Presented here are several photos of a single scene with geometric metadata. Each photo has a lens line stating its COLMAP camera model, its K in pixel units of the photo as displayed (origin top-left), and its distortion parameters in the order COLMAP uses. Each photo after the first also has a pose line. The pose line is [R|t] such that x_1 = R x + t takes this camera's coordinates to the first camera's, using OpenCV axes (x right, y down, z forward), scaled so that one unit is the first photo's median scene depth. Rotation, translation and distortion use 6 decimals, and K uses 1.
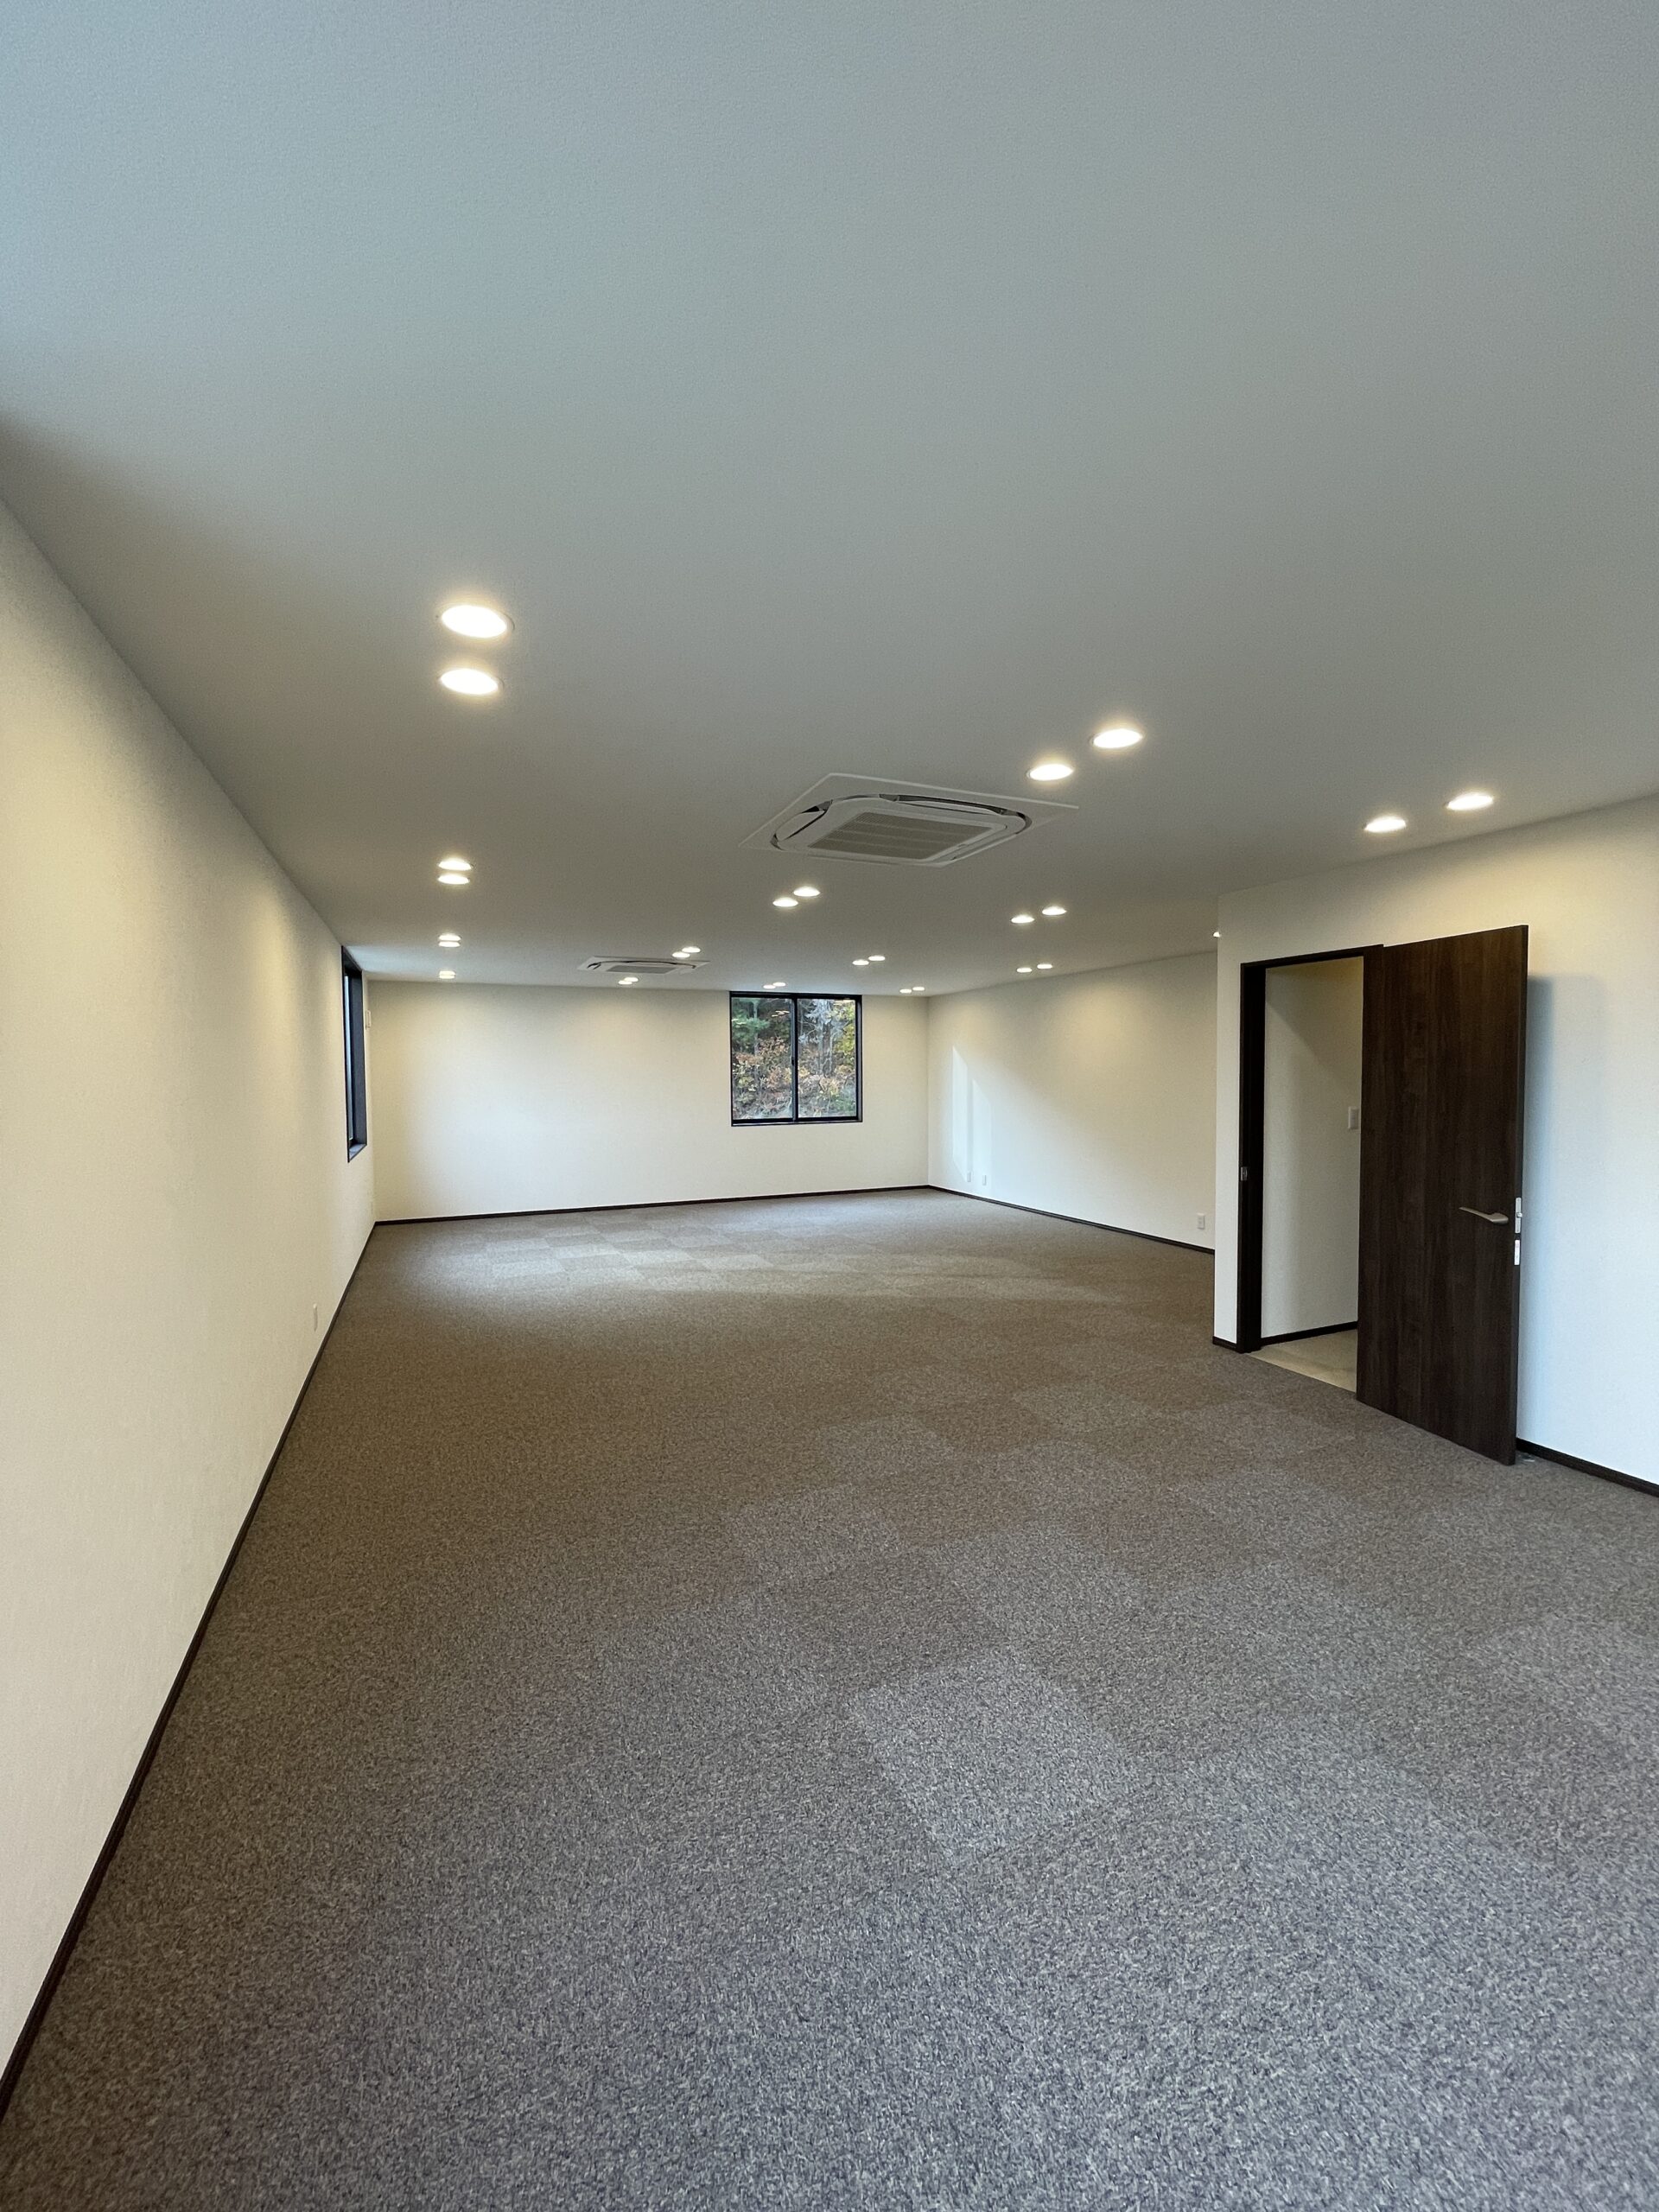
lens RADIAL K [[900.7, 0, 822.5], [0, 900.7, 1099.1], [0, 0, 1]] dist [-0.002602, 0.000055]
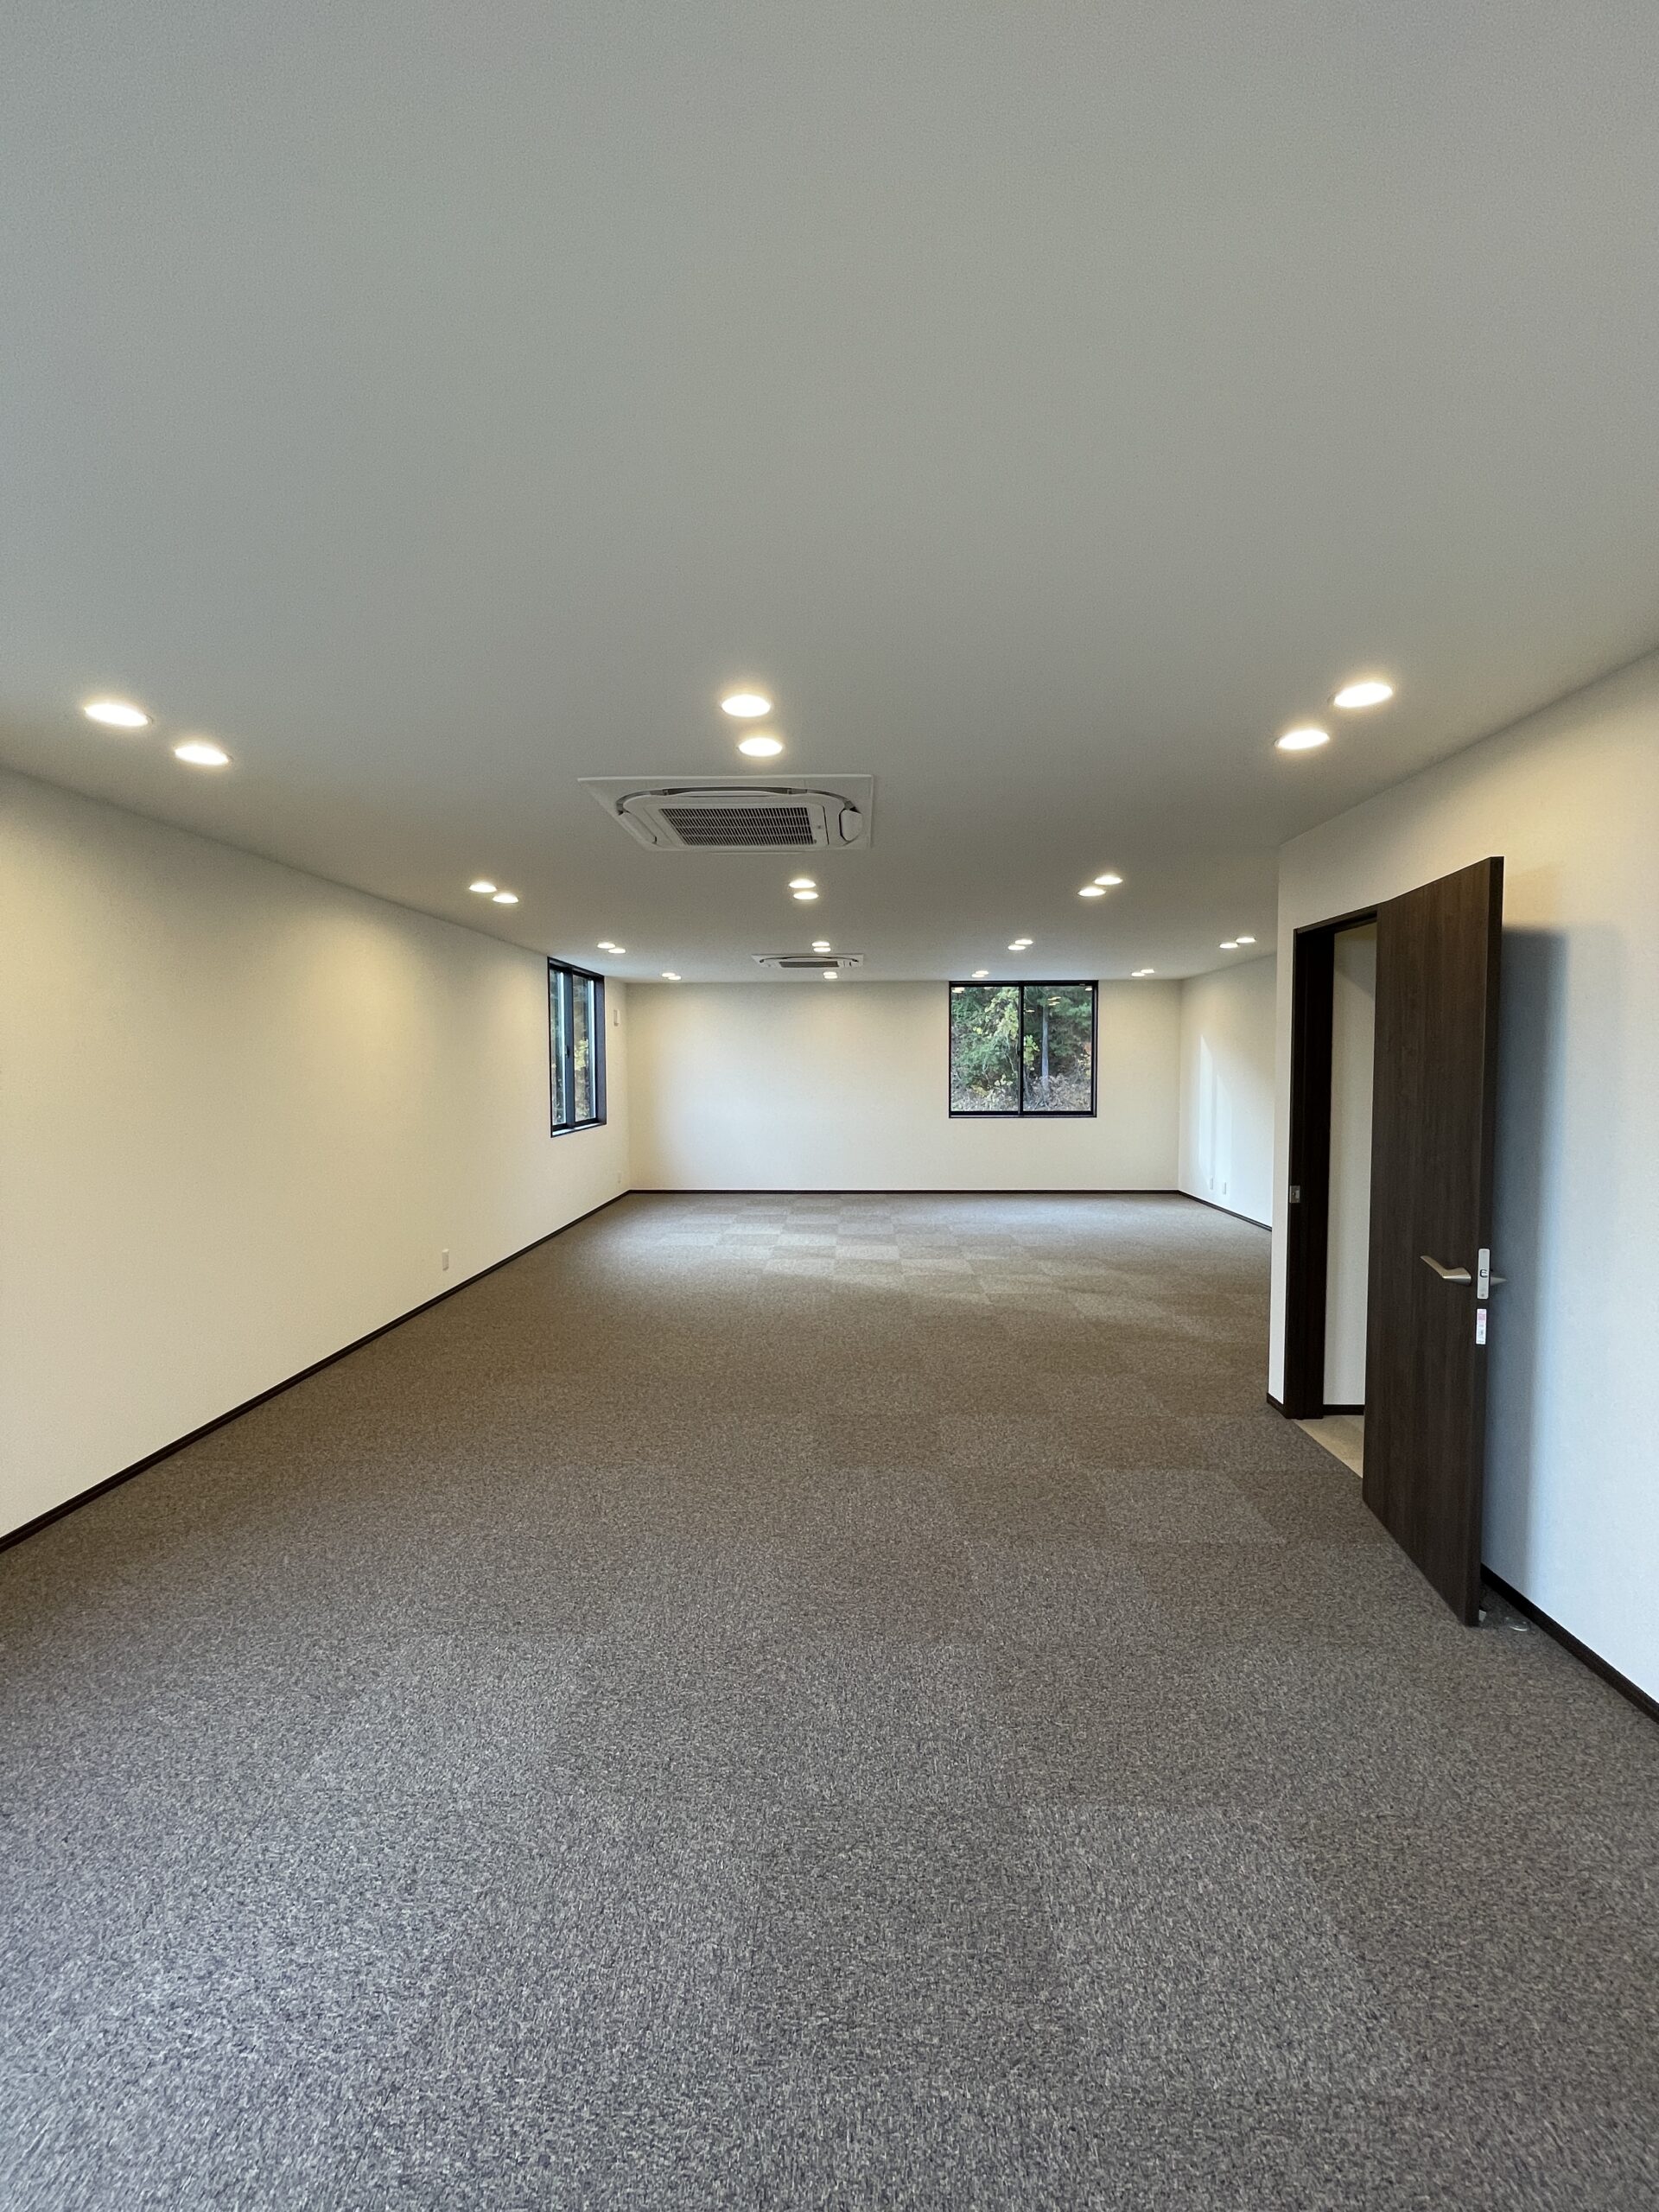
lens RADIAL K [[900.7, 0, 837.7], [0, 900.7, 1098.5], [0, 0, 1]] dist [-0.002602, 0.000055]
pose [[0.902312, 0.020556, -0.430594, 0.465824], [-0.016092, 0.999772, 0.014007, -0.006294], [0.430784, -0.005709, 0.902437, 0.115767]]
